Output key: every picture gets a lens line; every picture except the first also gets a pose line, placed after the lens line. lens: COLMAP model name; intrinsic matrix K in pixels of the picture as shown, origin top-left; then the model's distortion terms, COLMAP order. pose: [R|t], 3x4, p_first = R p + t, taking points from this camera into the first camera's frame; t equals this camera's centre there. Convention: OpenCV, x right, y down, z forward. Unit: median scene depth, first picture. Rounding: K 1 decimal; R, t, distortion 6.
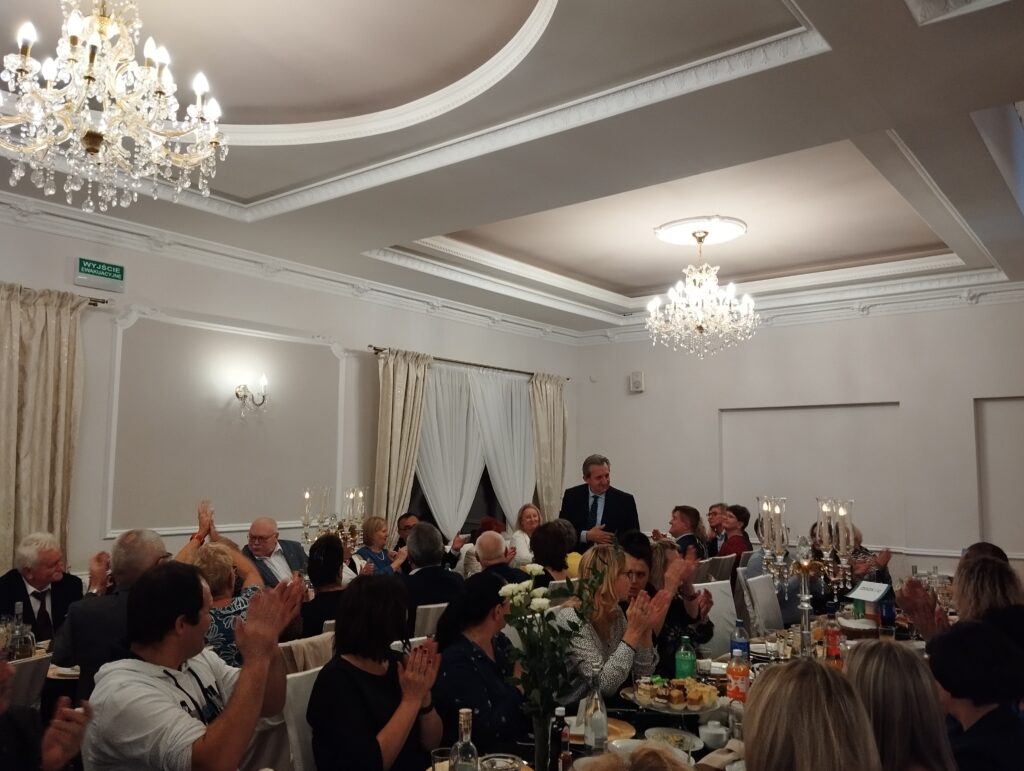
lens RADIAL K [[826.9, 0, 513.0], [0, 826.9, 386.5], [0, 0, 1]] dist [-0.009483, -0.046905]
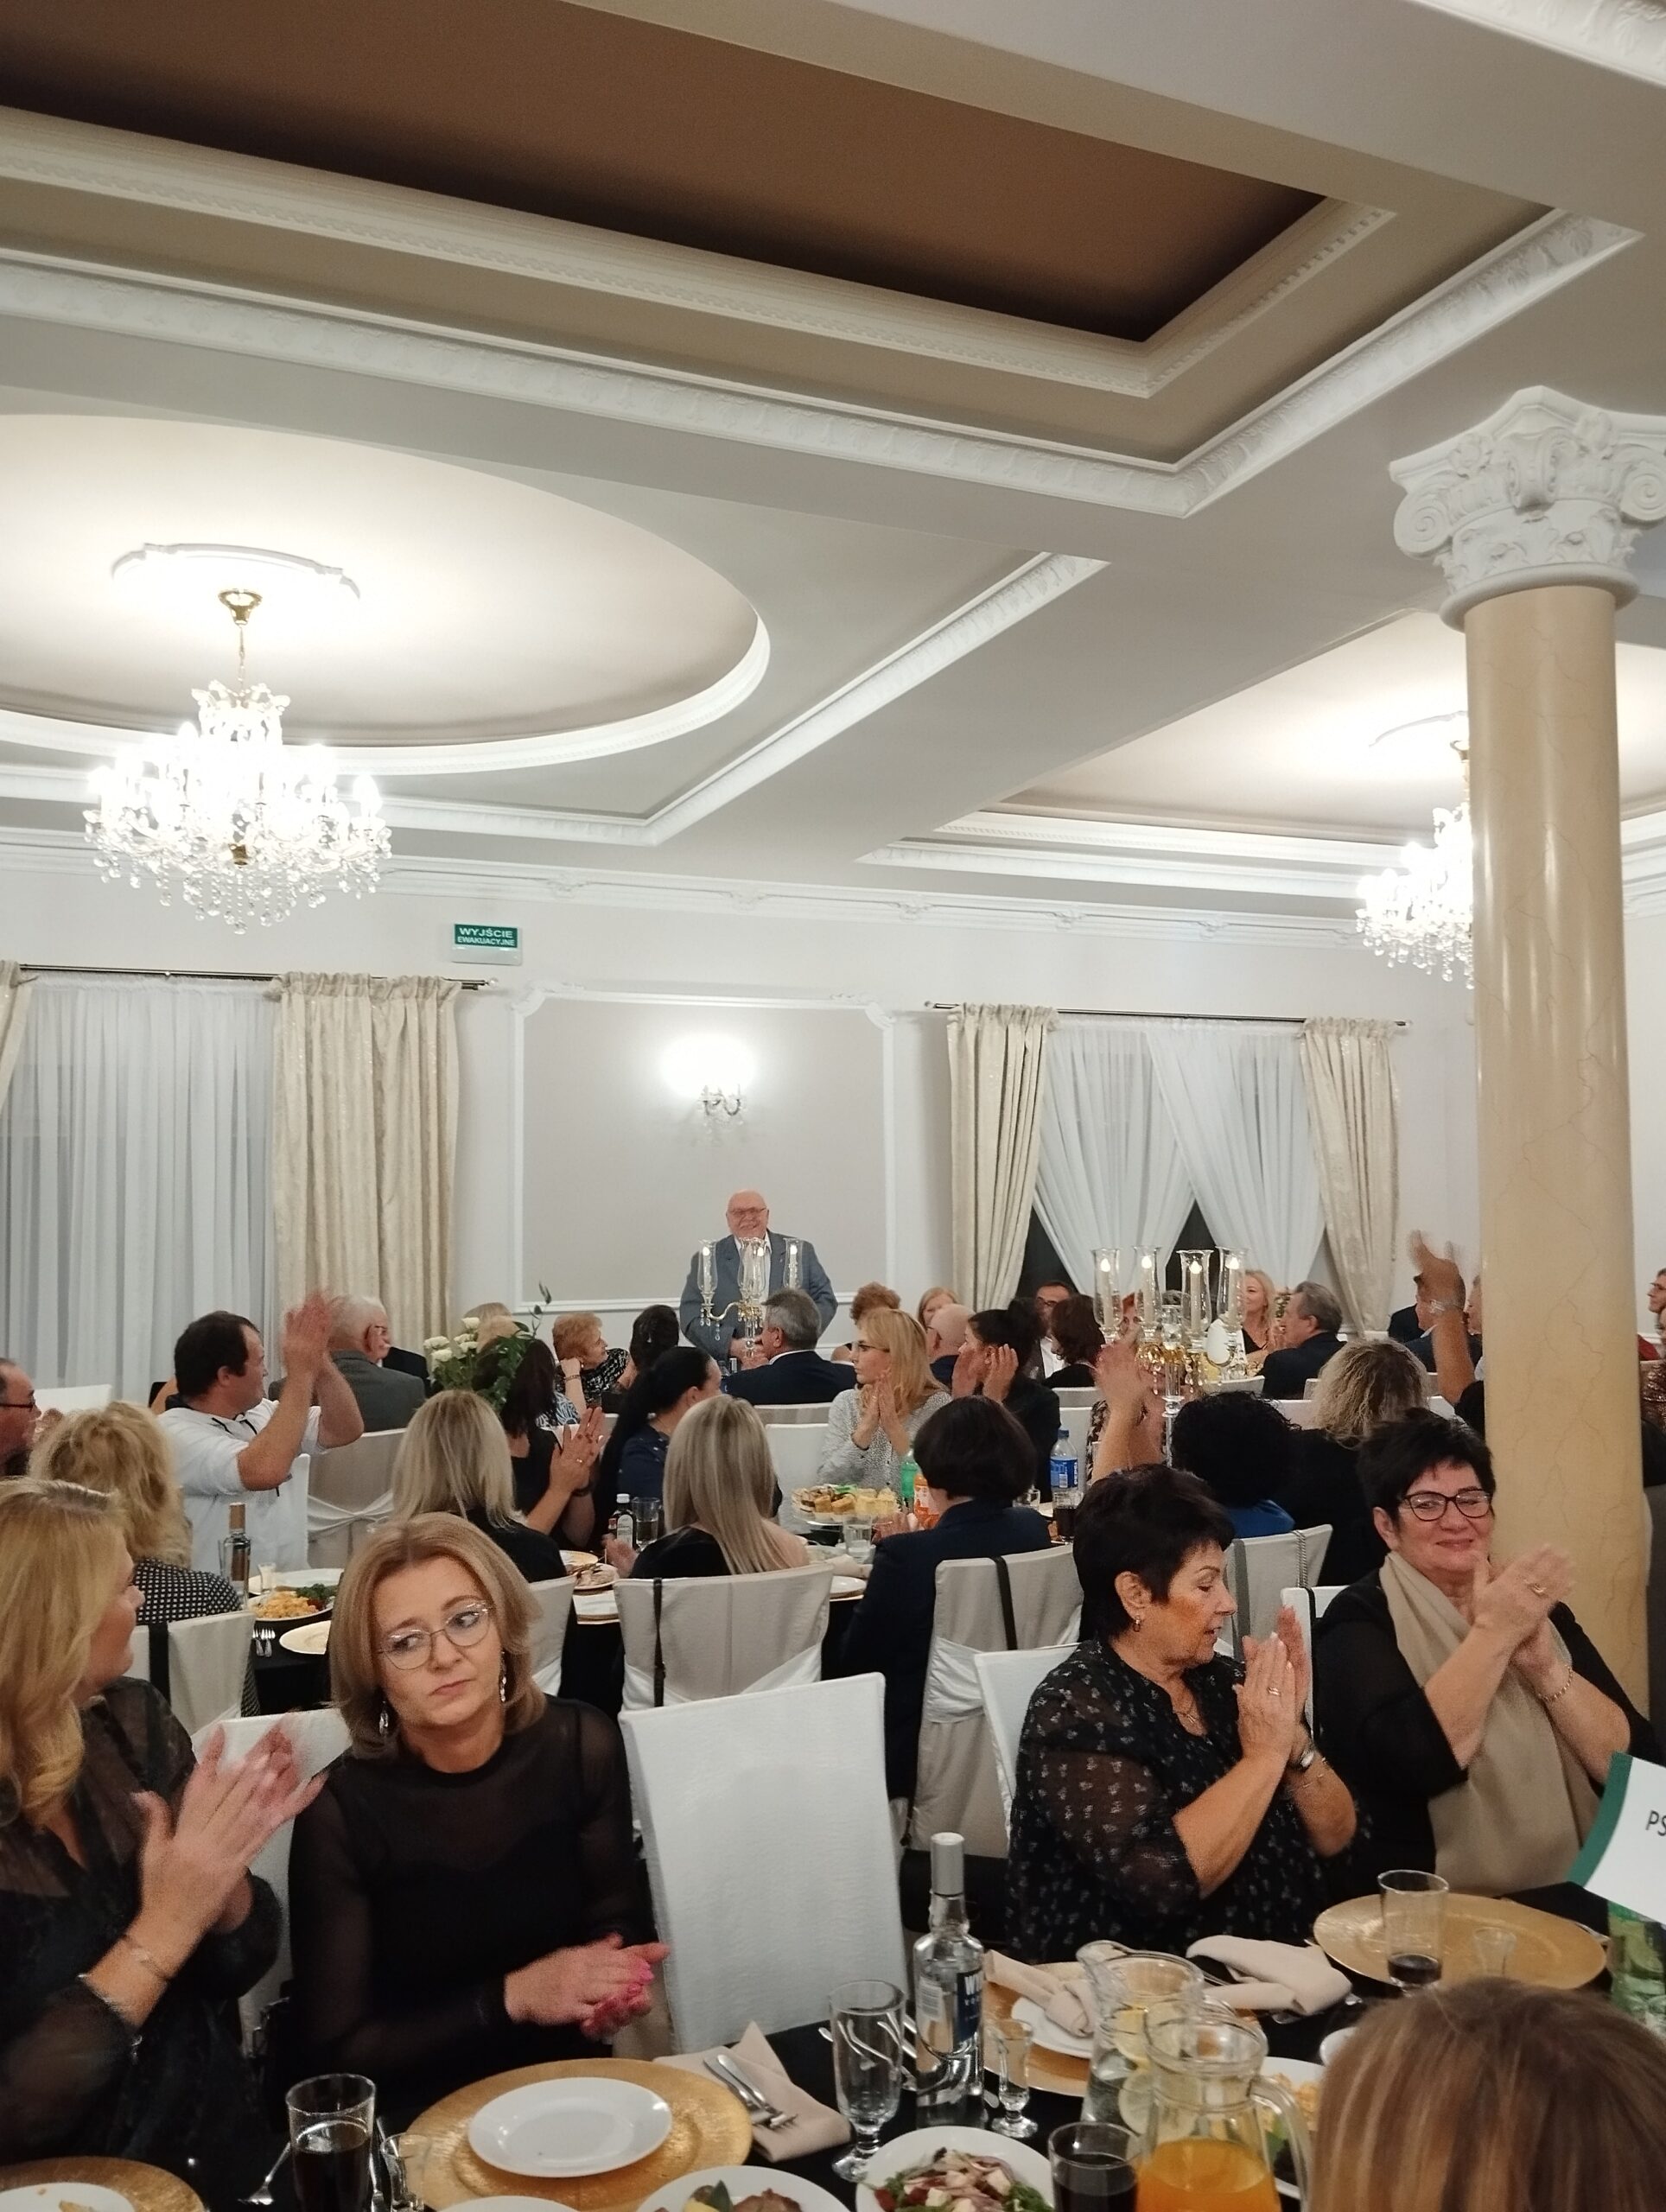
lens RADIAL K [[1786.3, 0, 828.5], [0, 1786.3, 1111.9], [0, 0, 1]] dist [-0.009483, -0.046905]
pose [[0.866519, -0.040891, -0.497466, 0.429098], [0.064945, 0.997403, 0.031140, -0.016797], [0.494900, -0.059292, 0.866925, -0.162477]]
